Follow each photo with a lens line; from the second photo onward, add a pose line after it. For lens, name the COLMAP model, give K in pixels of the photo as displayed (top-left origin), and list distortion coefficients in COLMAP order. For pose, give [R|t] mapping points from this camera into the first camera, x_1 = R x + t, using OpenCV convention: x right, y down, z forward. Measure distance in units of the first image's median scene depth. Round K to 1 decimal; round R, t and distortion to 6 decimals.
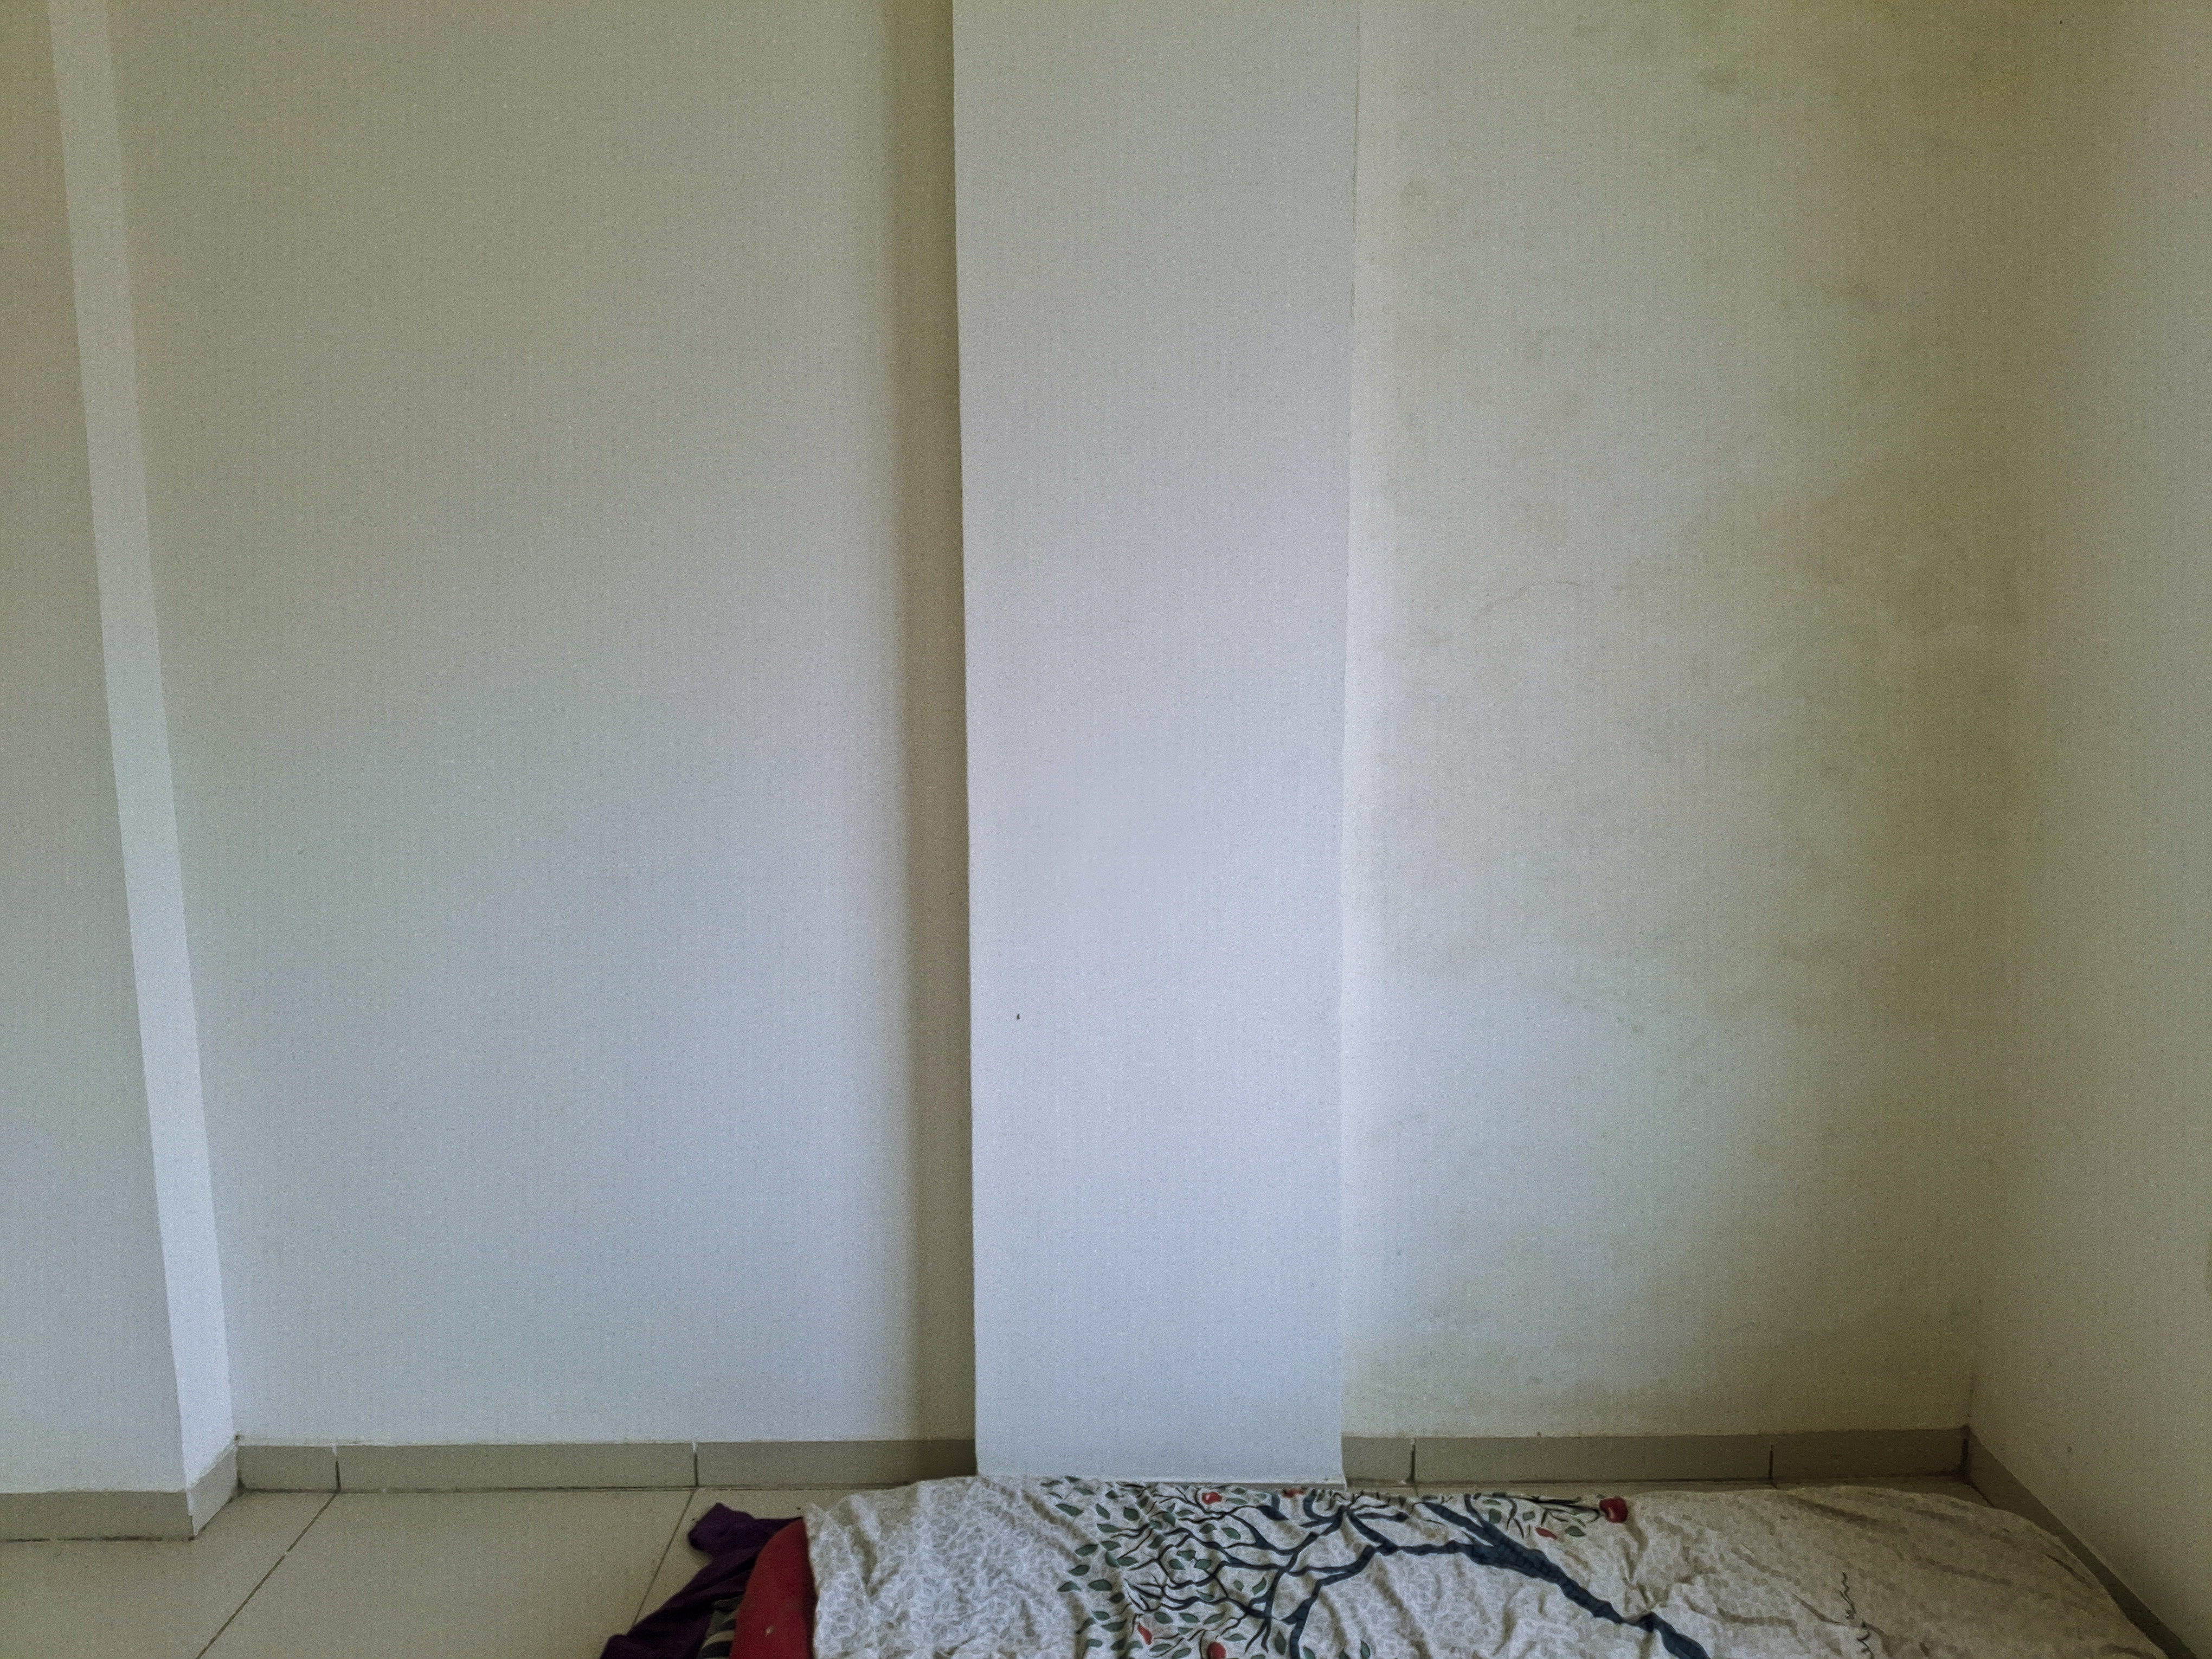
lens RADIAL K [[1605.0, 0, 1106.0], [0, 1605.0, 829.5], [0, 0, 1]] dist [-0.083978, 0.067382]
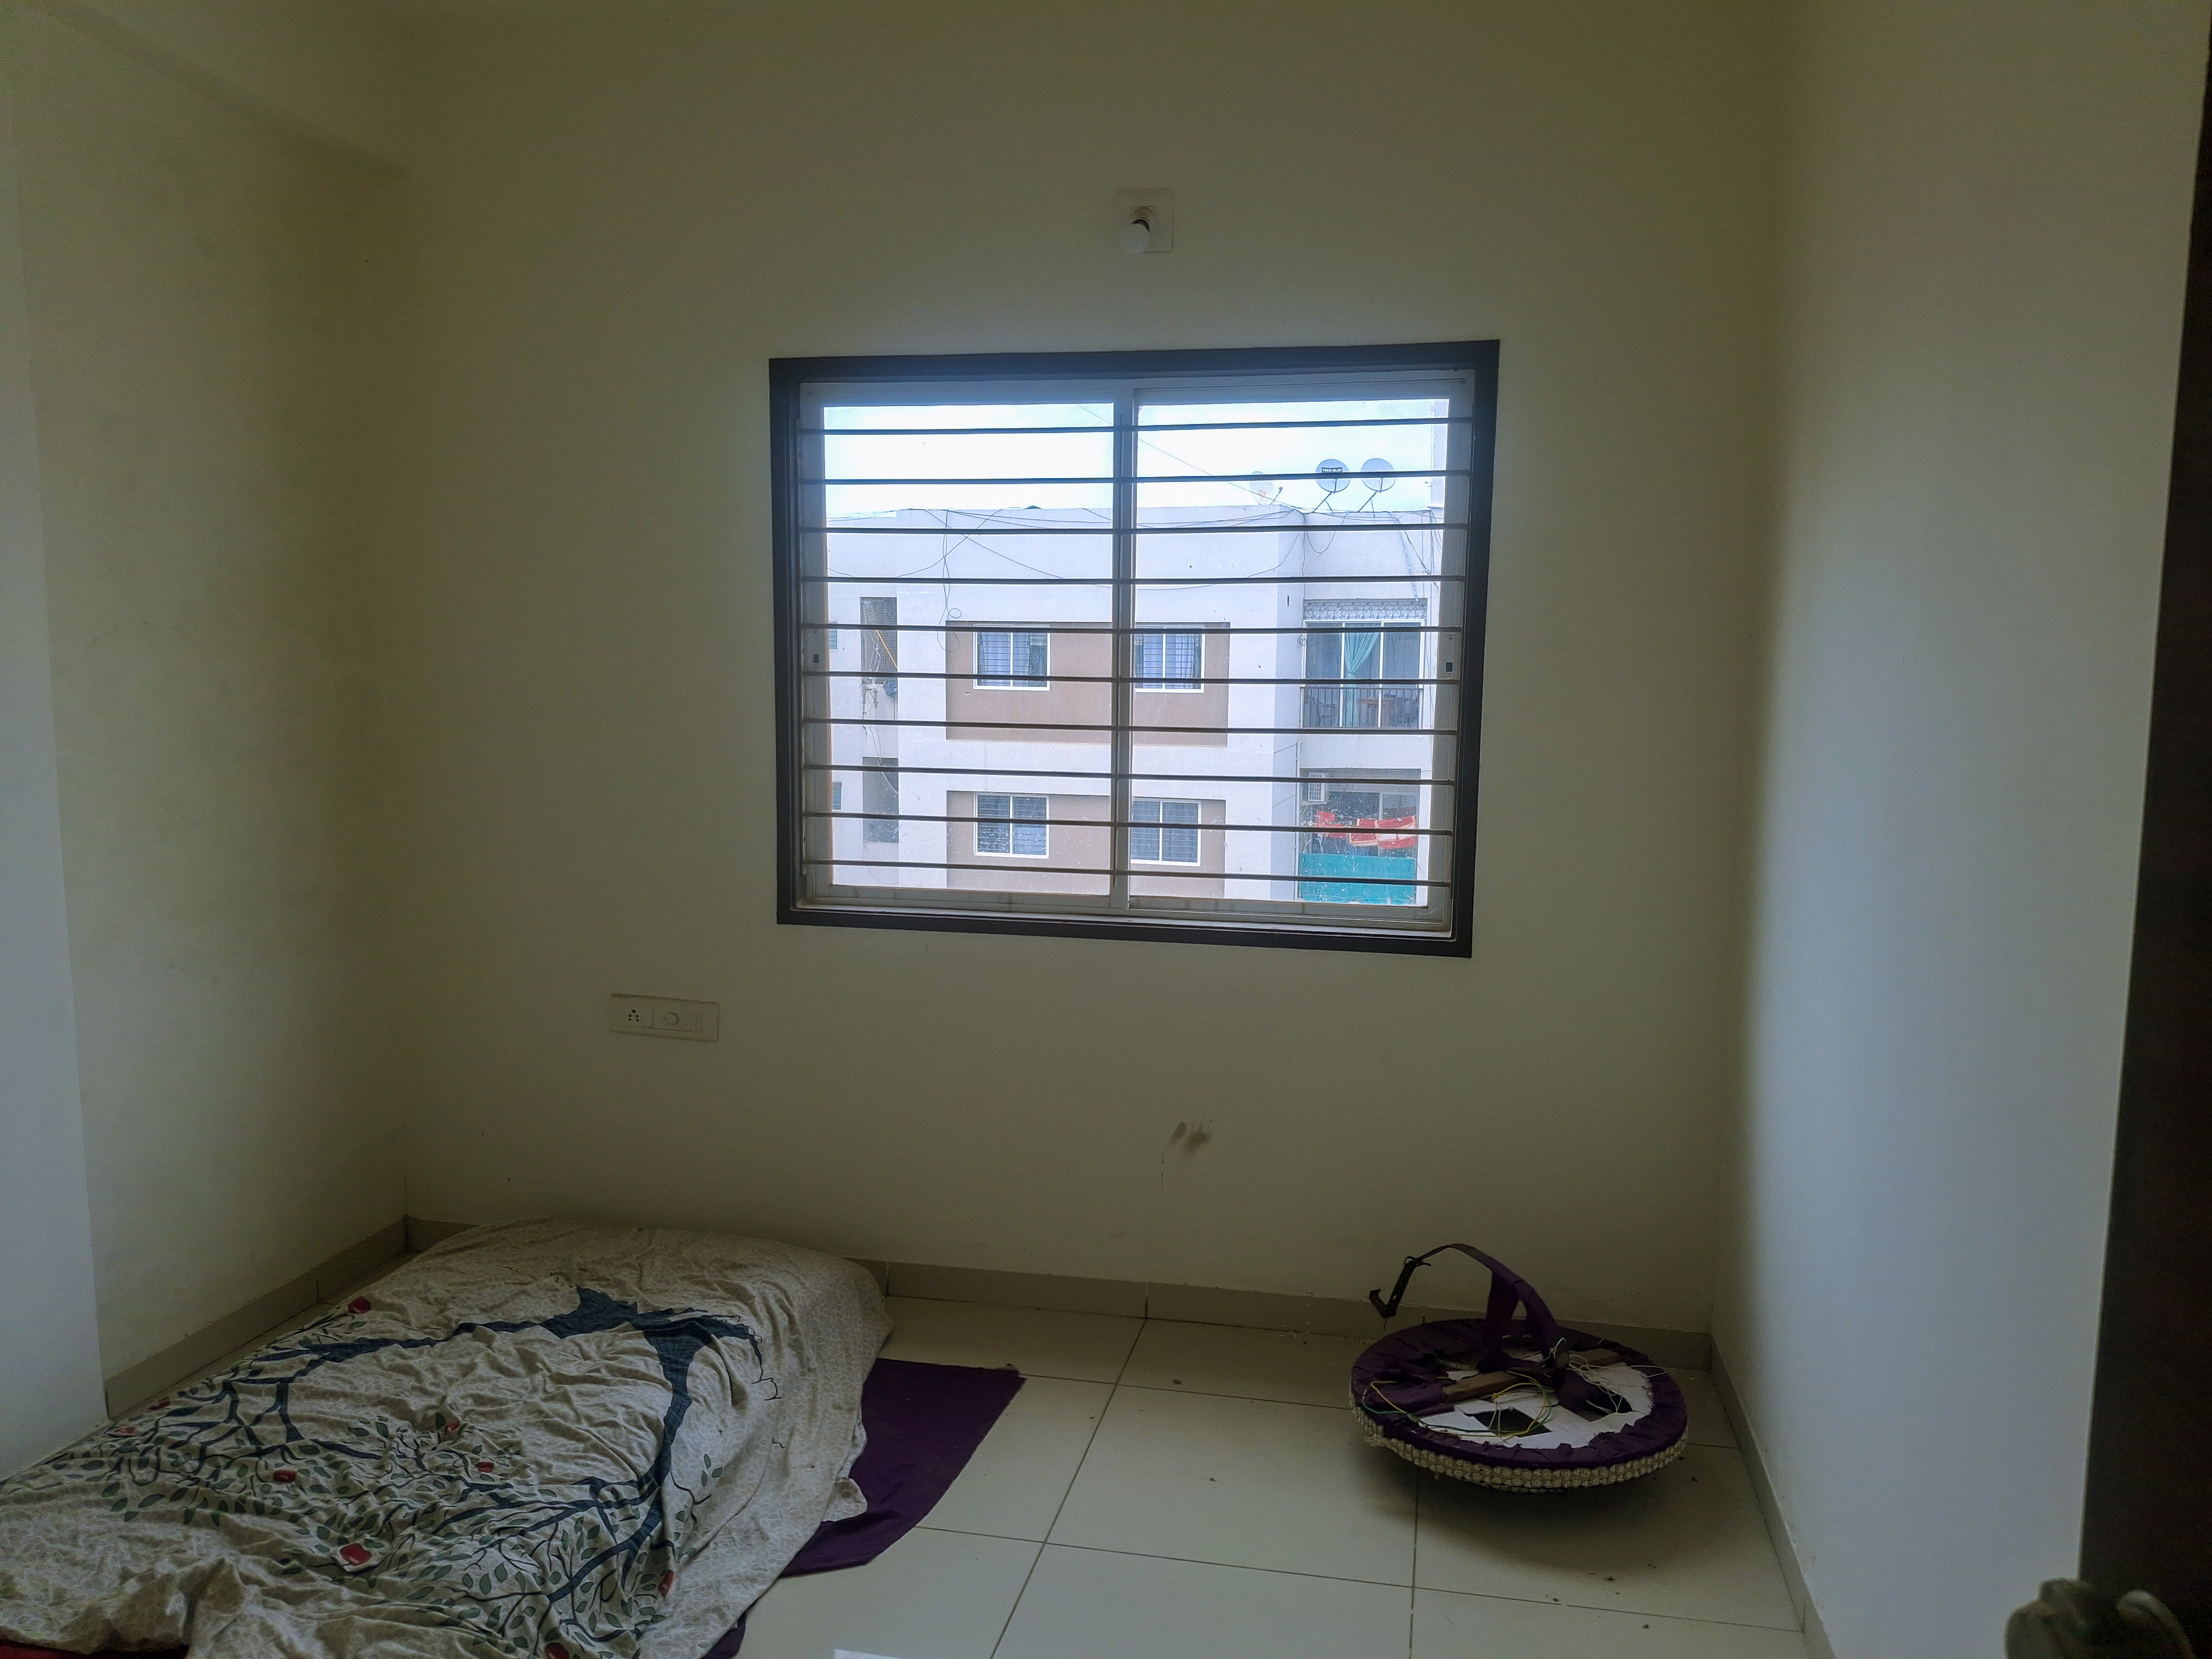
lens RADIAL K [[1653.2, 0, 1106.0], [0, 1653.2, 829.5], [0, 0, 1]] dist [0.188282, -0.450766]
pose [[0.160941, -0.082945, 0.983472, -0.894118], [0.120380, 0.990672, 0.063853, 0.010657], [-0.979595, 0.108113, 0.169425, 0.076913]]
